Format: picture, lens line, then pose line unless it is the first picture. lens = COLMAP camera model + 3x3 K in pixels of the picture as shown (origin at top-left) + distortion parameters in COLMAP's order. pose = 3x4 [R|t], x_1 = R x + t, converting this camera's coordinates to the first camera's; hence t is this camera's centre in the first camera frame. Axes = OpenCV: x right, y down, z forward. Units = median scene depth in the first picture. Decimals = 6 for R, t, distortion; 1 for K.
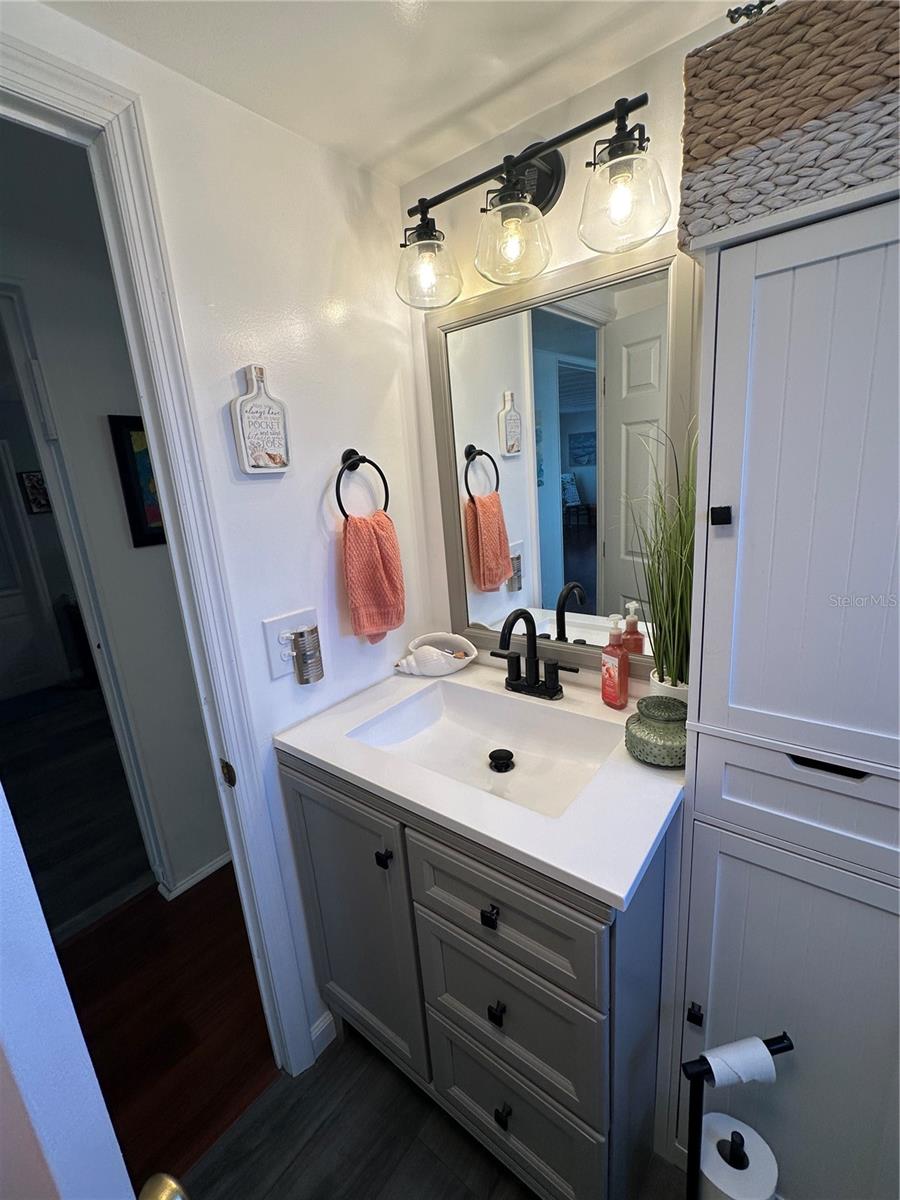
lens RADIAL K [[516.6, 0, 448.0], [0, 516.6, 597.8], [0, 0, 1]] dist [-0.001349, -0.000560]
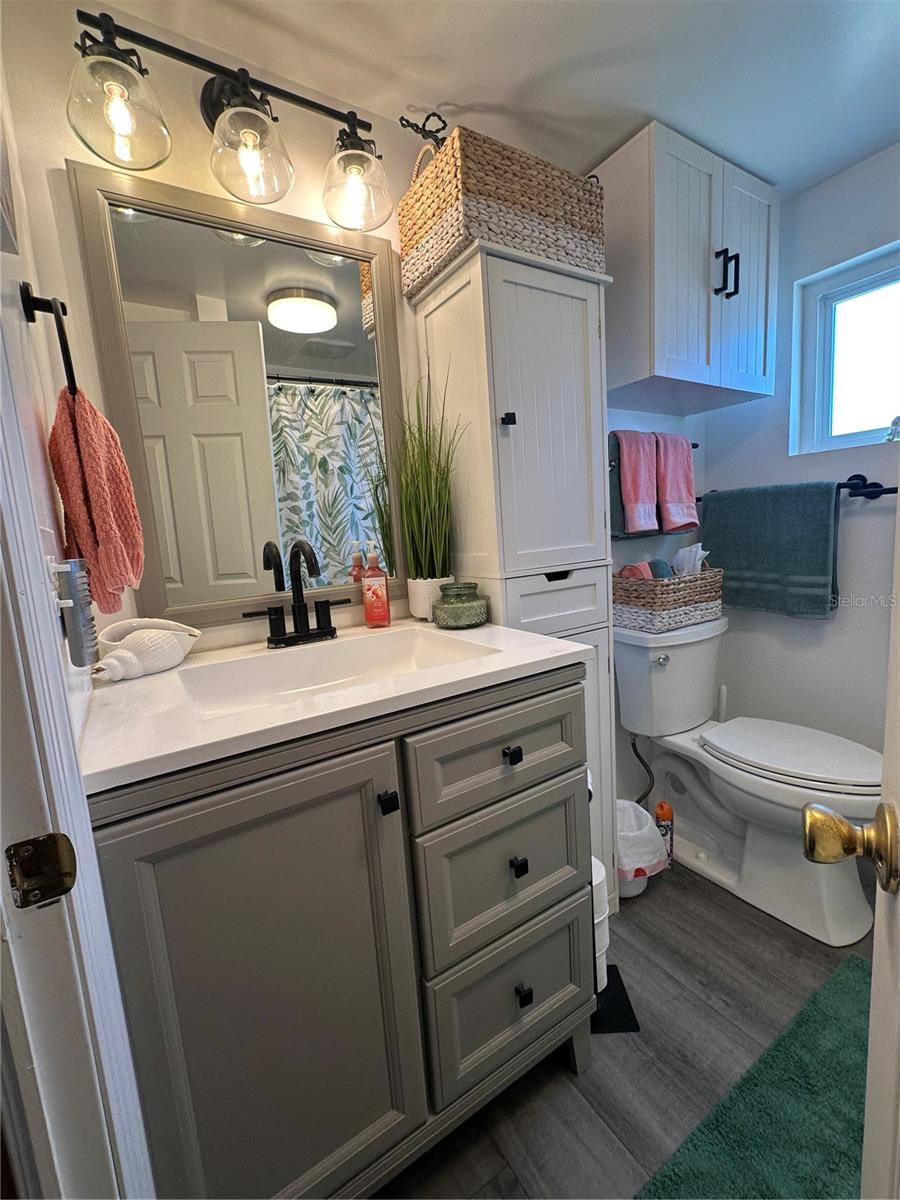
lens RADIAL K [[516.6, 0, 450.1], [0, 516.6, 600.6], [0, 0, 1]] dist [-0.001349, -0.000560]
pose [[0.329027, -0.074945, 0.941342, -0.767435], [0.271619, 0.962230, -0.018330, 0.256358], [-0.904414, 0.261717, 0.336956, 0.574916]]
